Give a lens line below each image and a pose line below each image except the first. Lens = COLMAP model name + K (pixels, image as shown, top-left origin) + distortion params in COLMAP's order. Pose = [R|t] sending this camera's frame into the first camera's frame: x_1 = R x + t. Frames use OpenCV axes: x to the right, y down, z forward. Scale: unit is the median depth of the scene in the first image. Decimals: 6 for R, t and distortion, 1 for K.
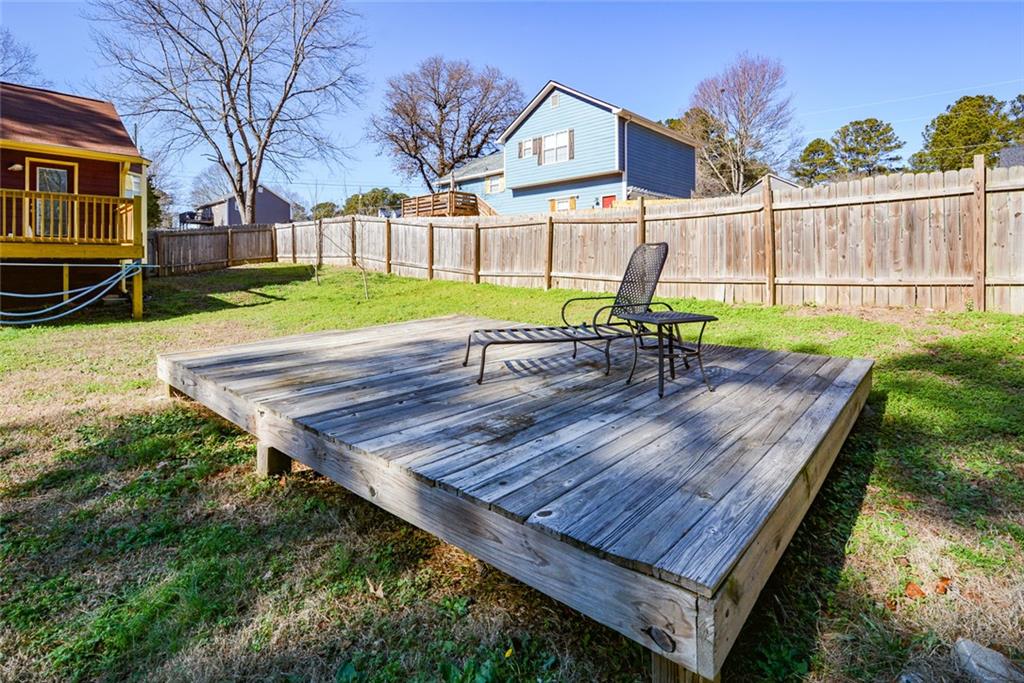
lens RADIAL K [[484.2, 0, 506.2], [0, 484.2, 268.2], [0, 0, 1]] dist [-0.002293, -0.000946]
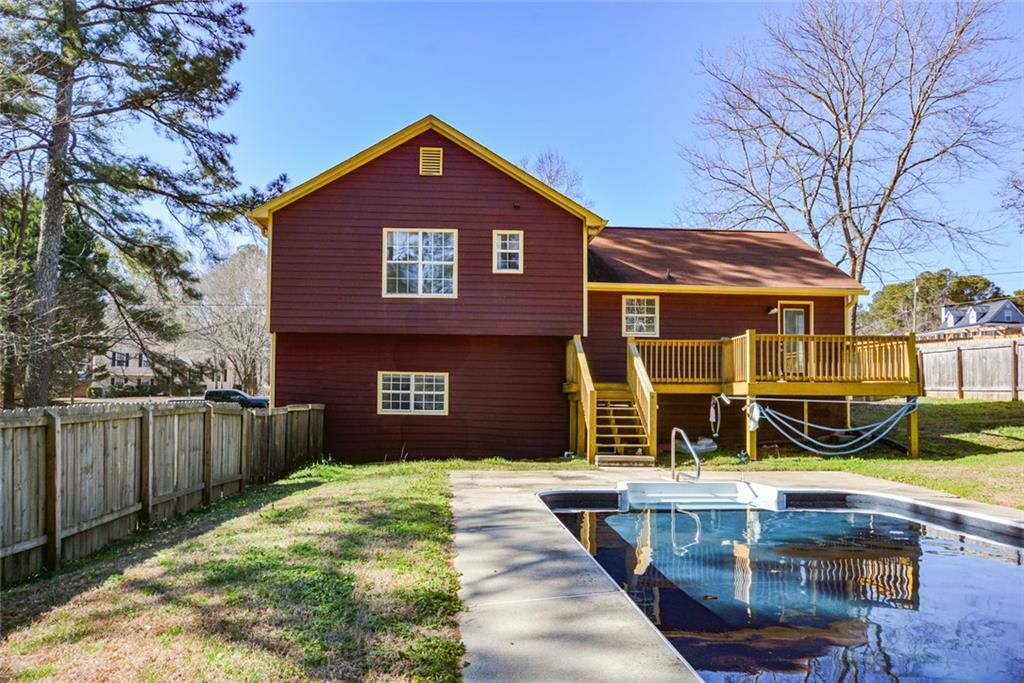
lens RADIAL K [[745.3, 0, 513.9], [0, 745.3, 360.6], [0, 0, 1]] dist [-0.000605, -0.004876]
pose [[0.735311, -0.025921, -0.677234, -0.222035], [-0.011006, 0.998680, -0.050175, -0.004411], [0.677641, 0.044348, 0.734055, -0.453468]]
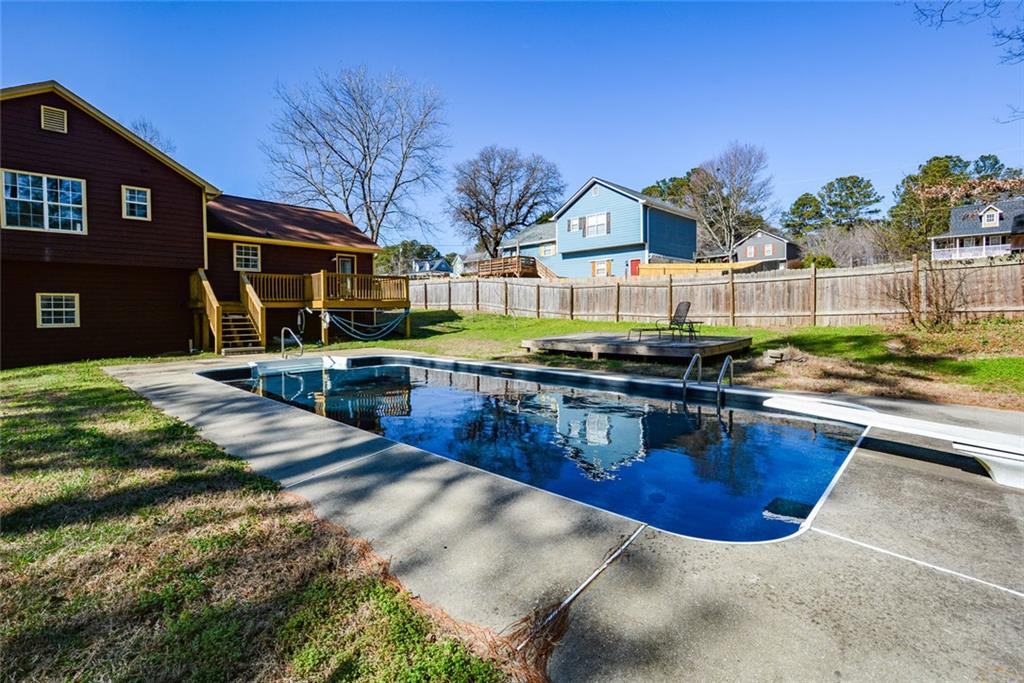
lens RADIAL K [[458.2, 0, 508.1], [0, 458.2, 321.6], [0, 0, 1]] dist [-0.002496, -0.001162]
pose [[0.999827, -0.008316, -0.016616, -0.222641], [0.008665, 0.999741, 0.021047, 0.001297], [0.016437, -0.021188, 0.999640, -0.558776]]
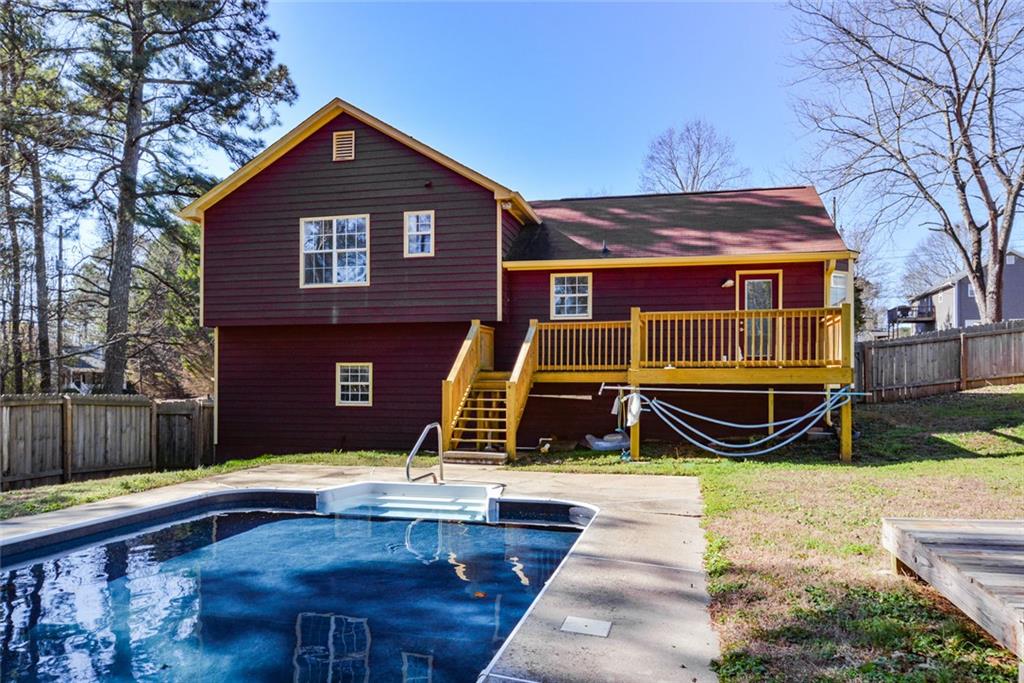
lens RADIAL K [[753.3, 0, 511.0], [0, 753.3, 378.4], [0, 0, 1]] dist [-0.008403, -0.005013]
pose [[0.491394, -0.004358, -0.870926, 0.017989], [-0.004957, 0.999957, -0.007801, -0.011284], [0.870923, 0.008151, 0.491352, -0.043196]]
